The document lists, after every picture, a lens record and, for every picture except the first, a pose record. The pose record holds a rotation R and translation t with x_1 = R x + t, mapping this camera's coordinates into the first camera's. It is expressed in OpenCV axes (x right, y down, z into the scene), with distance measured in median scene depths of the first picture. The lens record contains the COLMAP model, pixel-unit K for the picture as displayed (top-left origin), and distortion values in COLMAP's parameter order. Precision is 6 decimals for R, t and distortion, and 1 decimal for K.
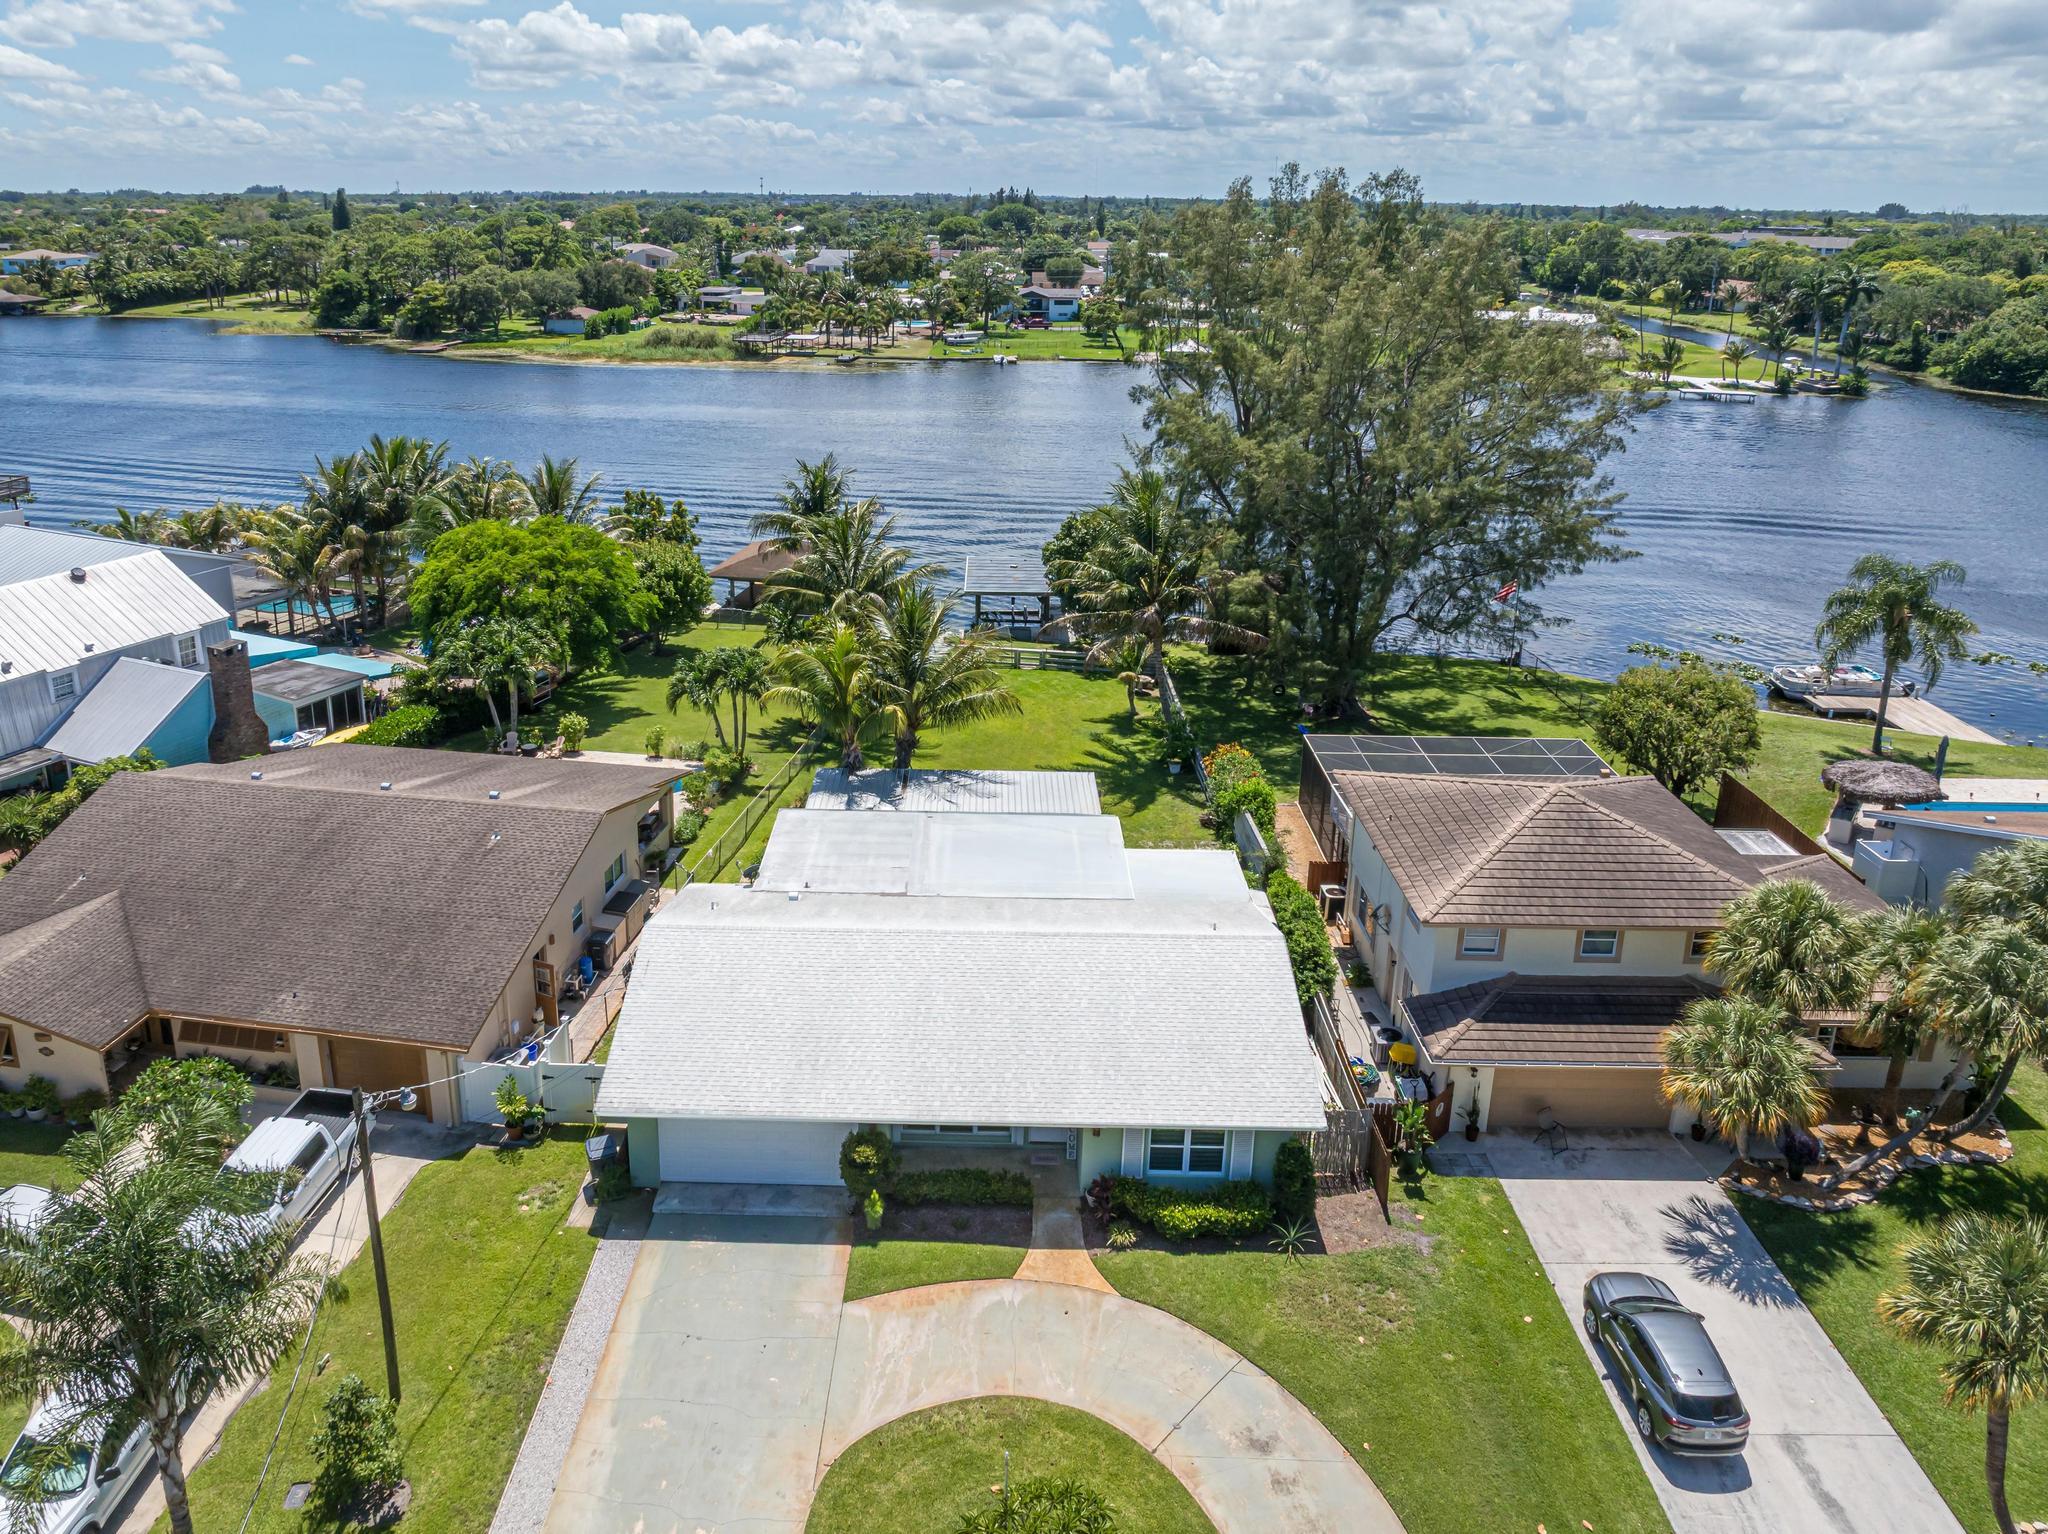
lens RADIAL K [[1460.0, 0, 947.5], [0, 1460.0, 695.3], [0, 0, 1]] dist [-0.037280, 0.000645]
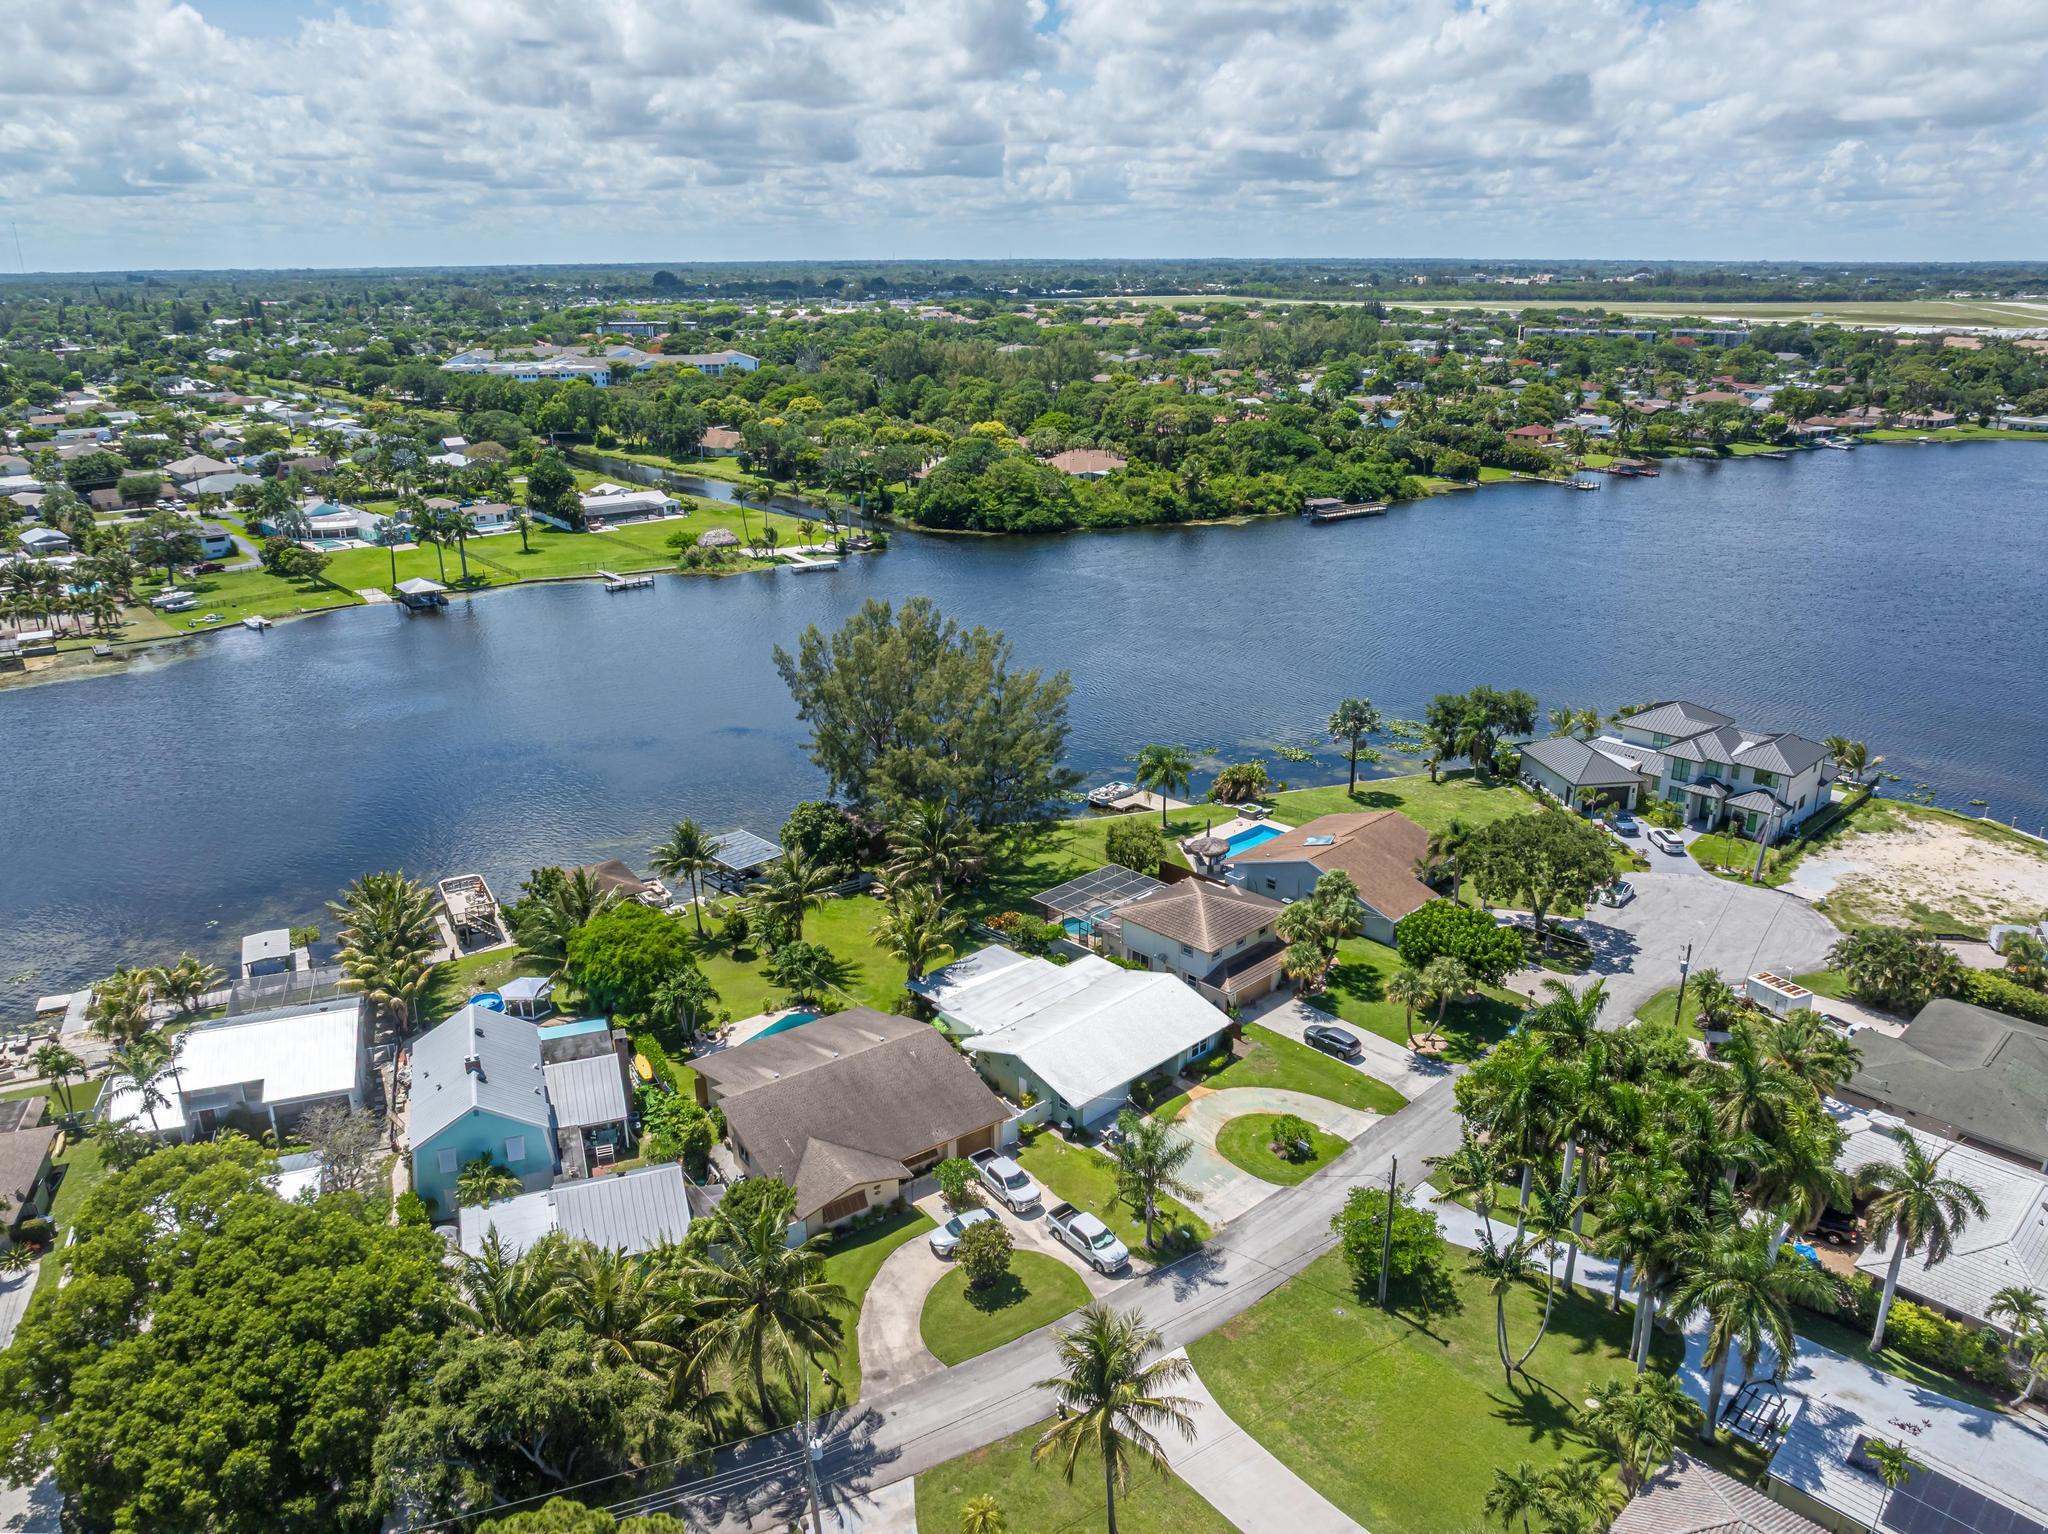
lens RADIAL K [[1402.5, 0, 1028.1], [0, 1402.5, 836.0], [0, 0, 1]] dist [-0.028485, 0.004917]
pose [[0.697045, -0.270837, 0.663909, -1.487904], [0.232960, 0.961229, 0.147539, -0.490227], [-0.678128, 0.051823, 0.733115, -0.735289]]
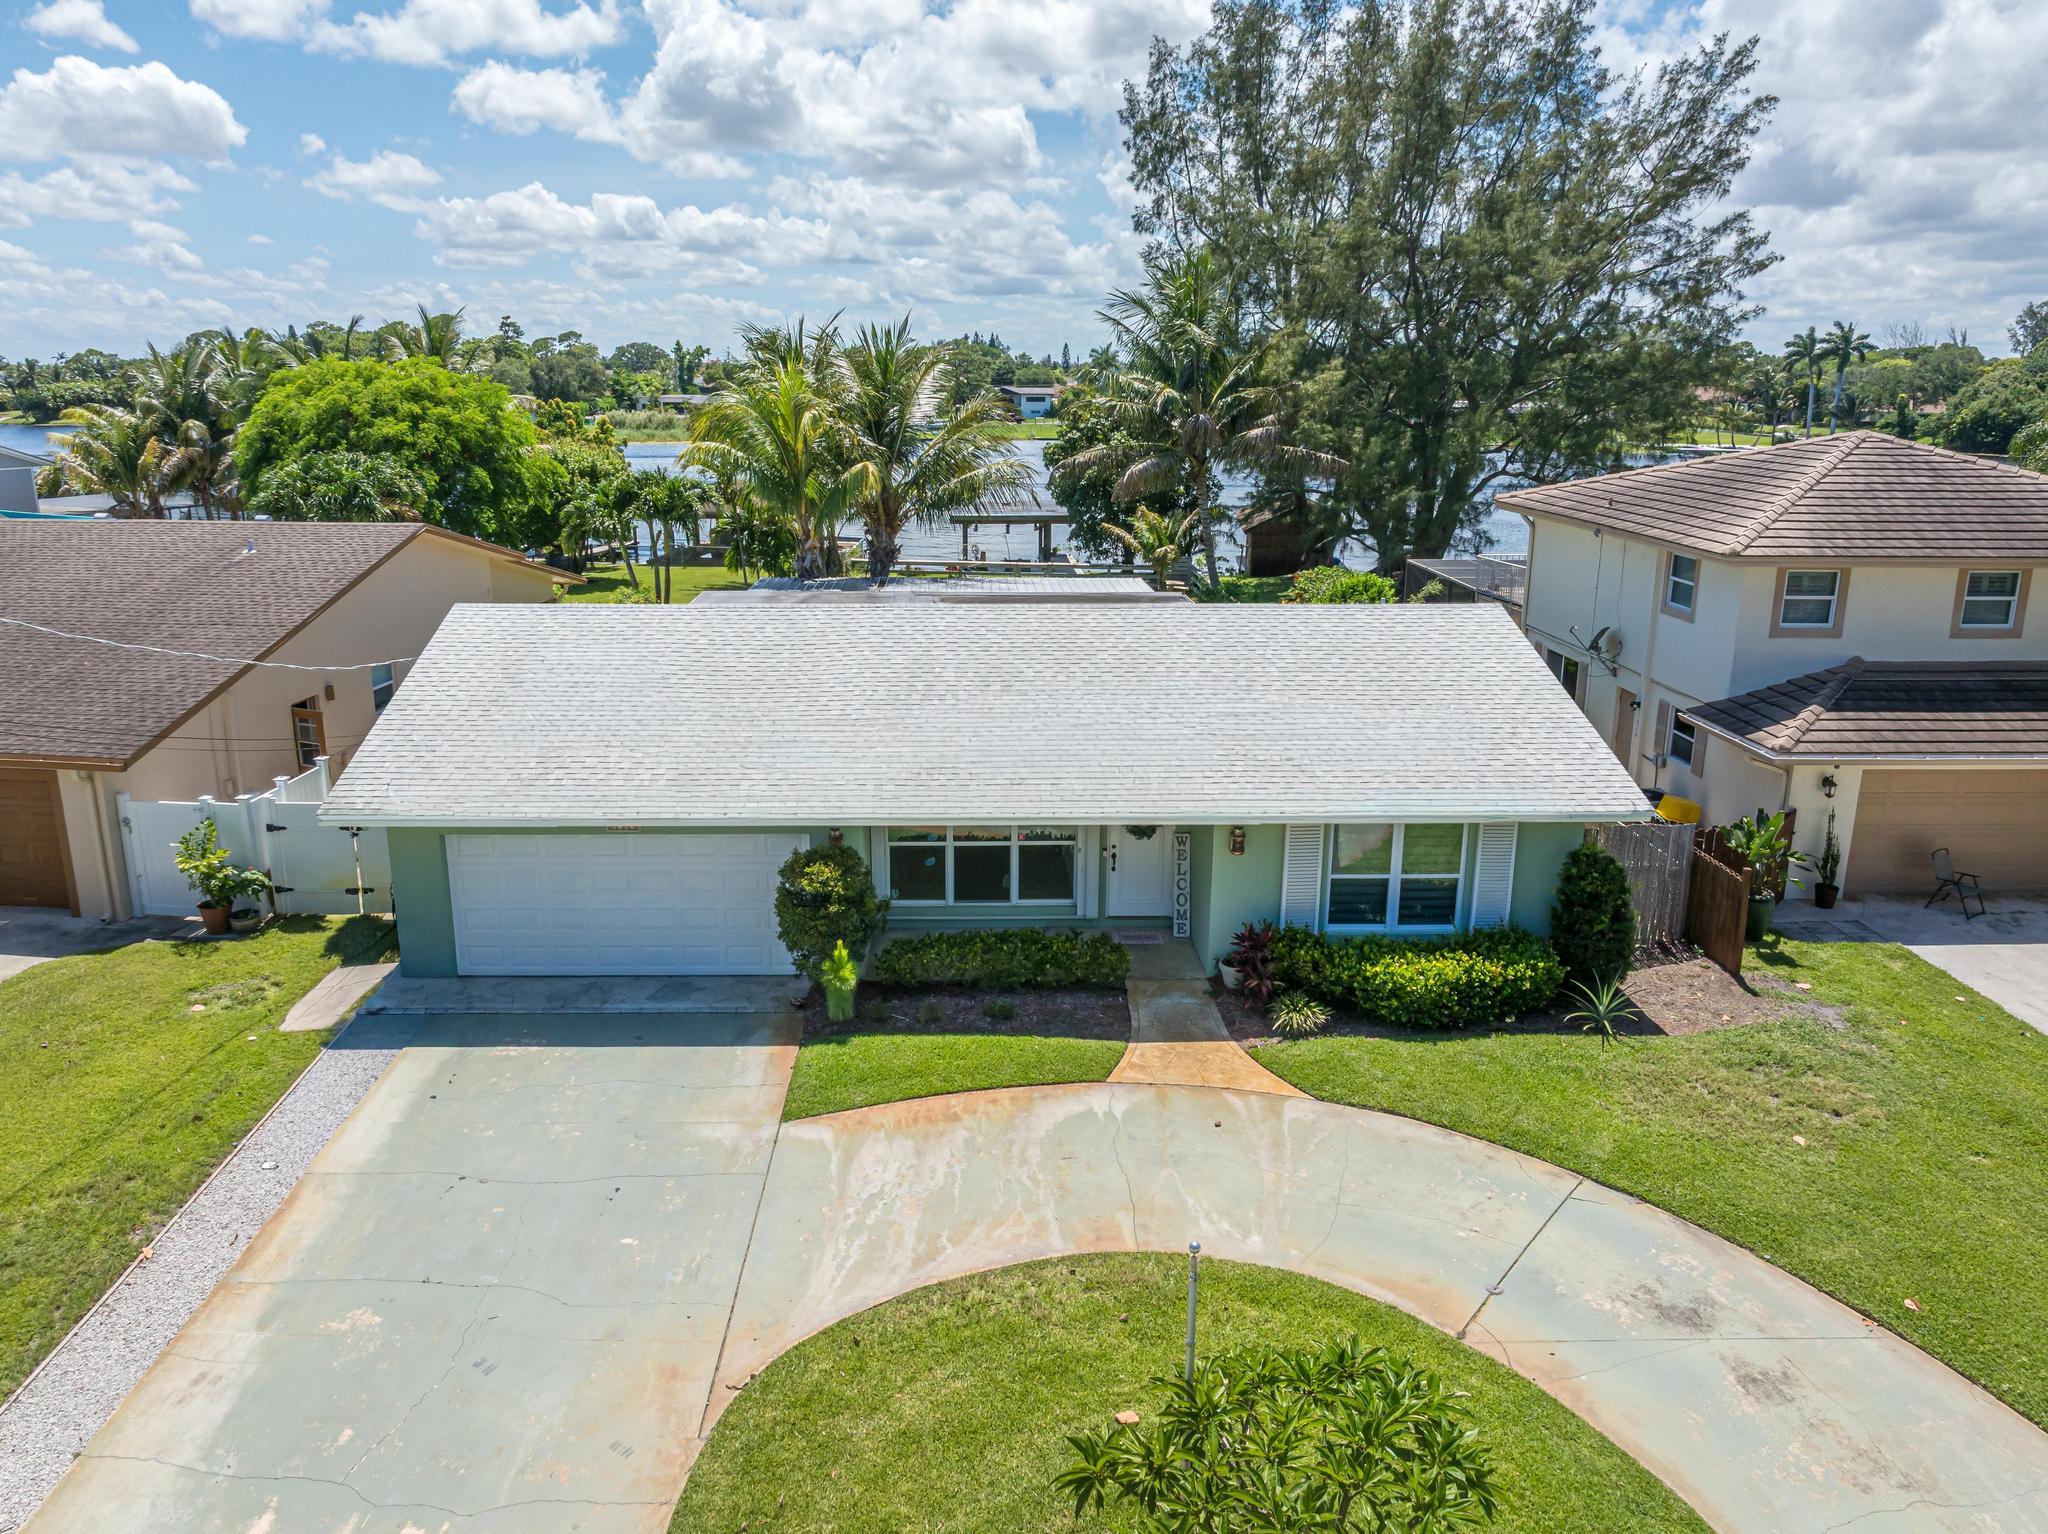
lens RADIAL K [[1451.3, 0, 985.3], [0, 1451.3, 789.9], [0, 0, 1]] dist [-0.040786, 0.004172]
pose [[0.998825, -0.017420, 0.045217, -0.014133], [0.019510, 0.998742, -0.046194, 0.219345], [-0.044355, 0.047021, 0.997909, 0.324657]]
